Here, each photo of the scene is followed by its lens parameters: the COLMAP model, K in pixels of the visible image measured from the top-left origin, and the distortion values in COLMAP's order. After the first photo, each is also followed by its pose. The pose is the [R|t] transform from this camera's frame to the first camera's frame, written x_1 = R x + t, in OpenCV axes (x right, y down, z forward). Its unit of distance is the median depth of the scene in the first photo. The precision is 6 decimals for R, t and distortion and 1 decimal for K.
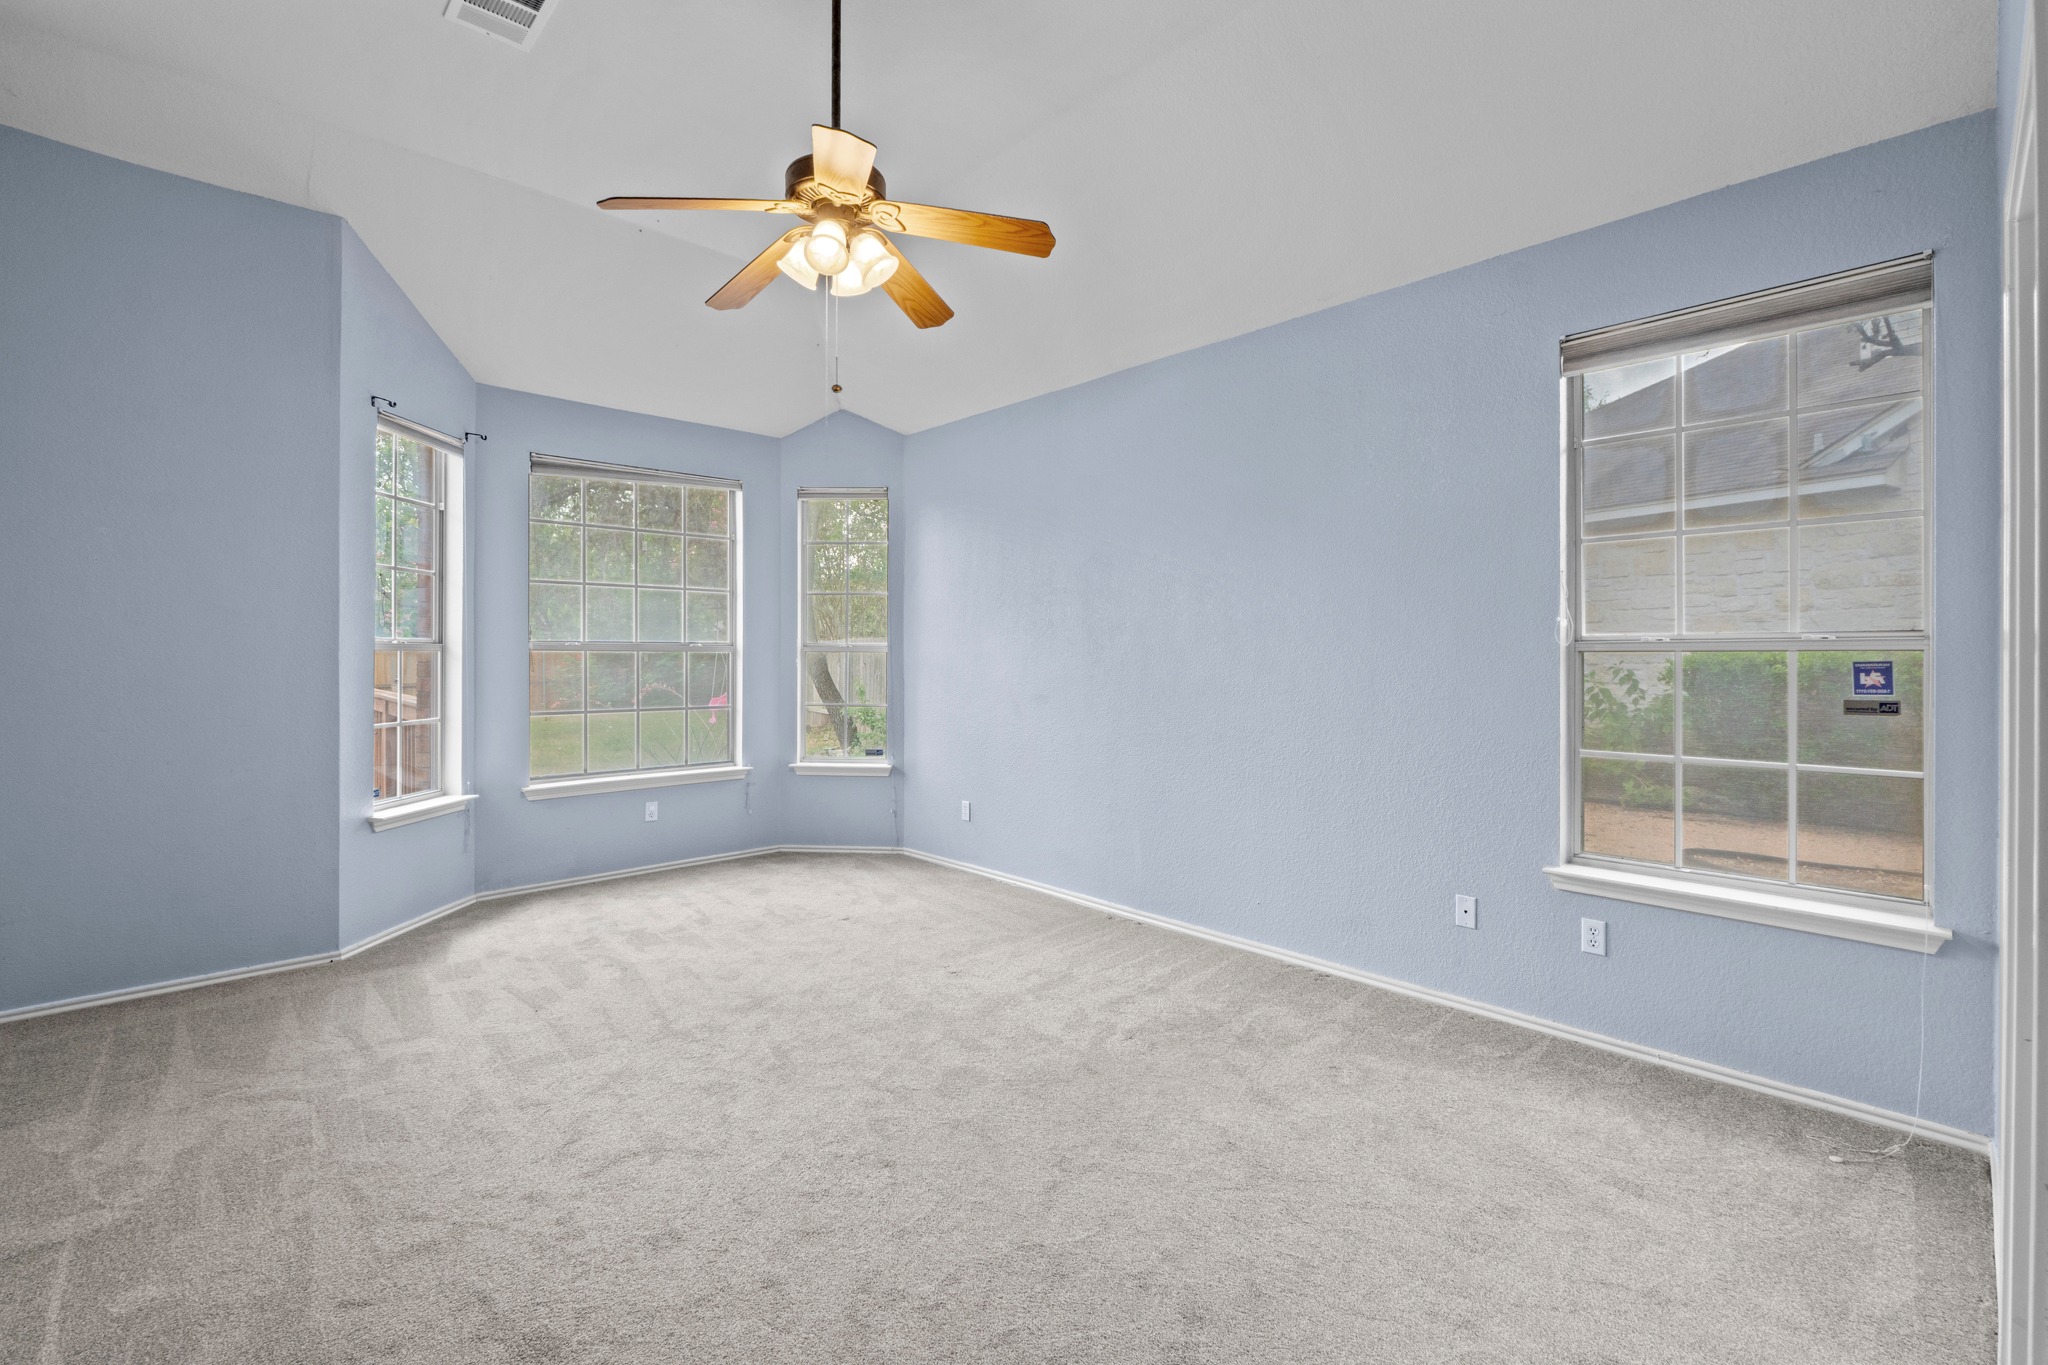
lens RADIAL K [[869.9, 0, 1017.9], [0, 869.9, 670.1], [0, 0, 1]] dist [-0.002577, -0.000339]
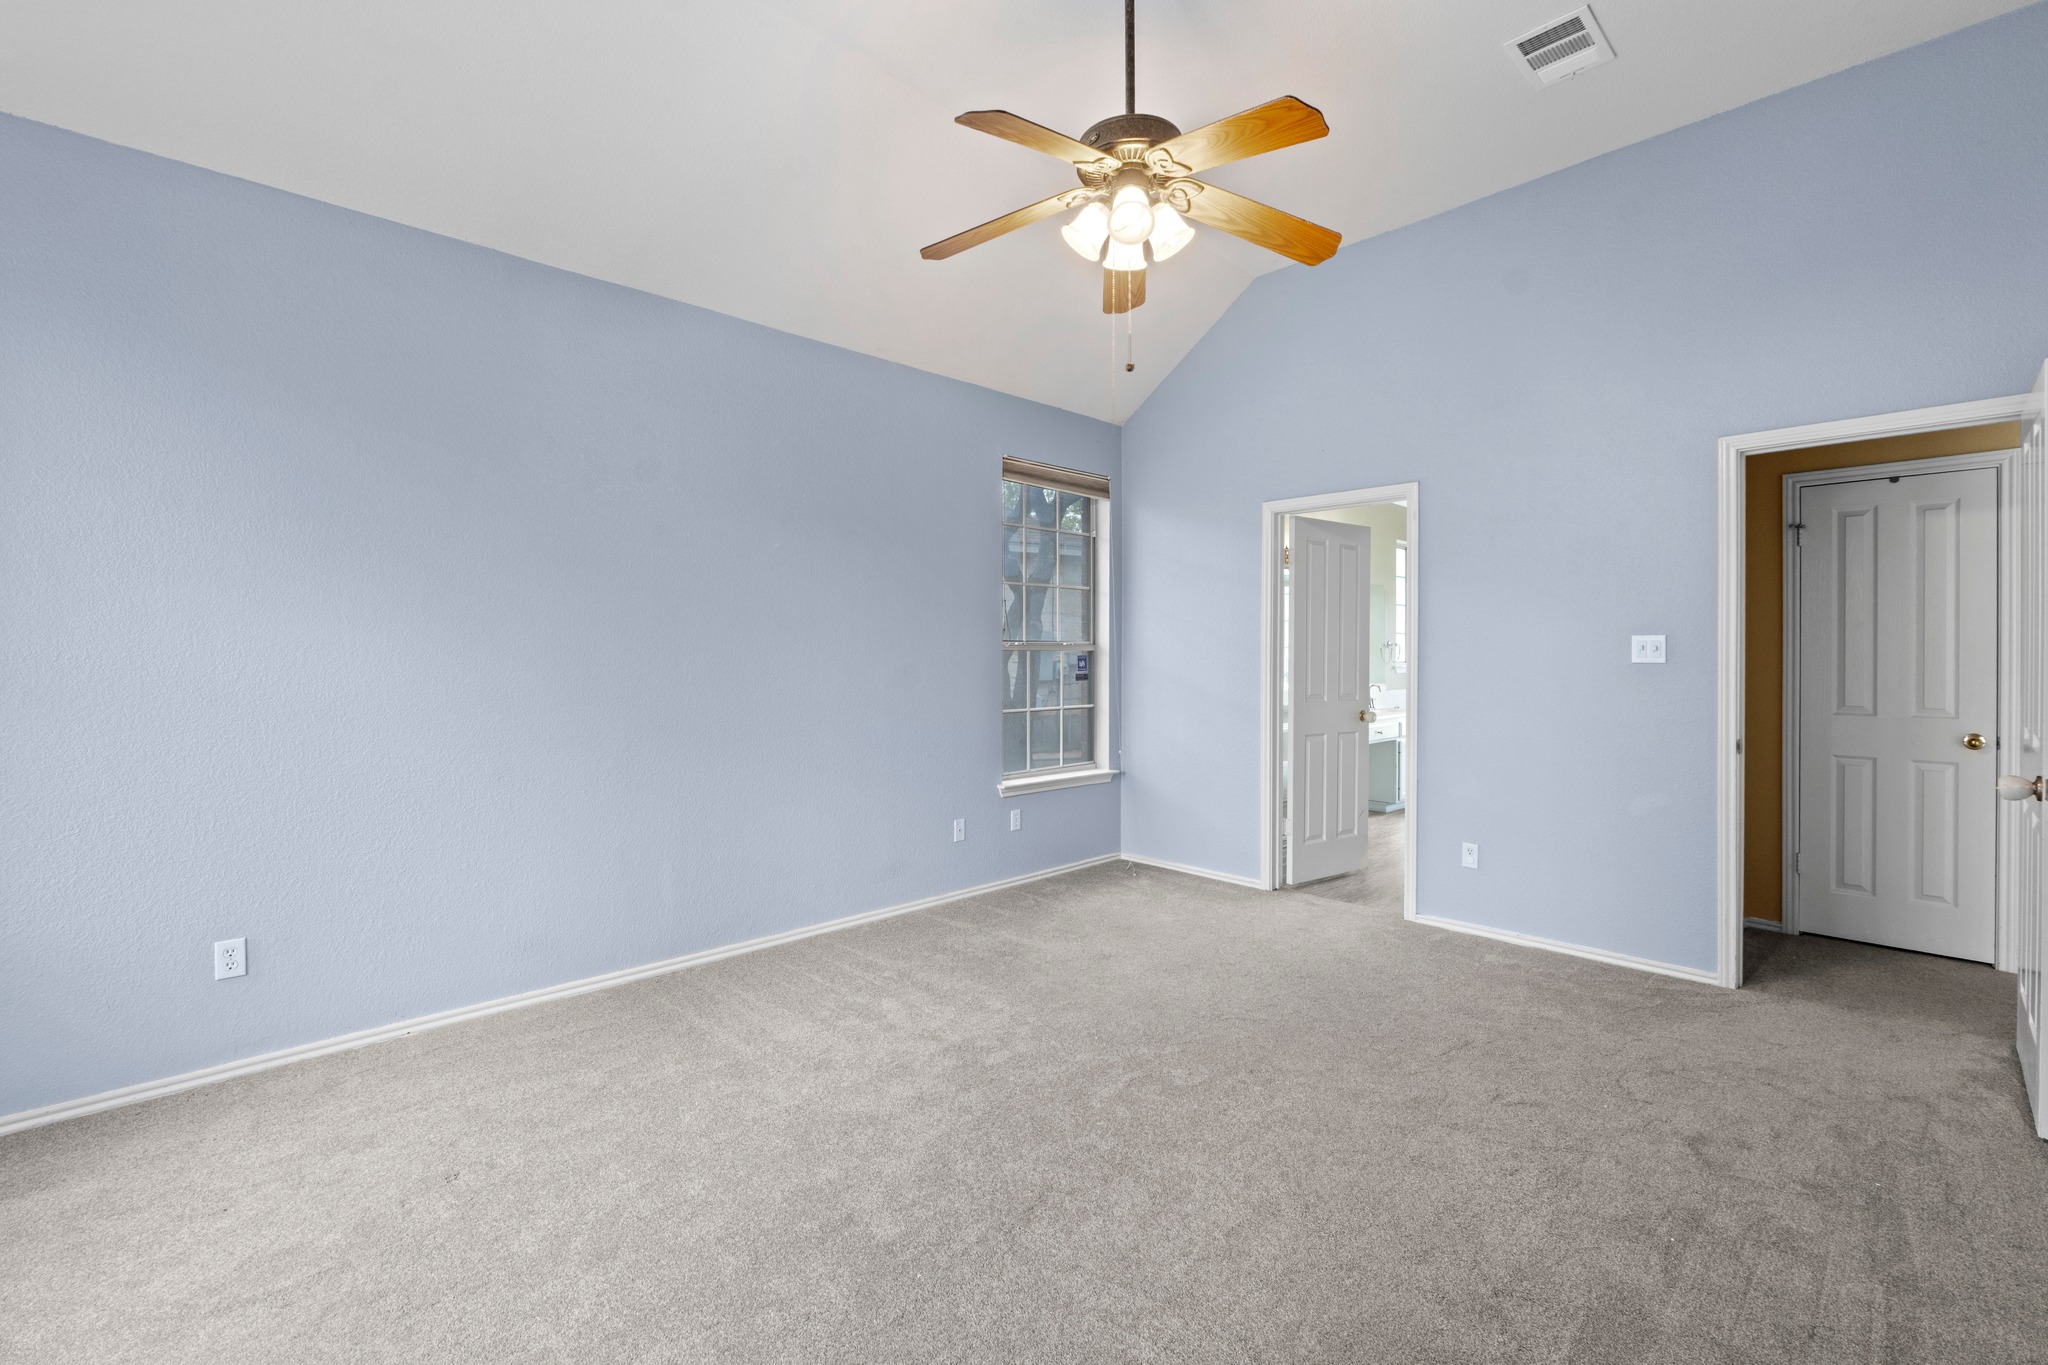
lens RADIAL K [[893.8, 0, 1028.4], [0, 893.8, 685.7], [0, 0, 1]] dist [-0.031837, -0.000115]
pose [[-0.017292, -0.050165, 0.998591, -1.033368], [0.006369, 0.998715, 0.050282, -0.040113], [-0.999830, 0.007229, -0.016950, 0.978291]]
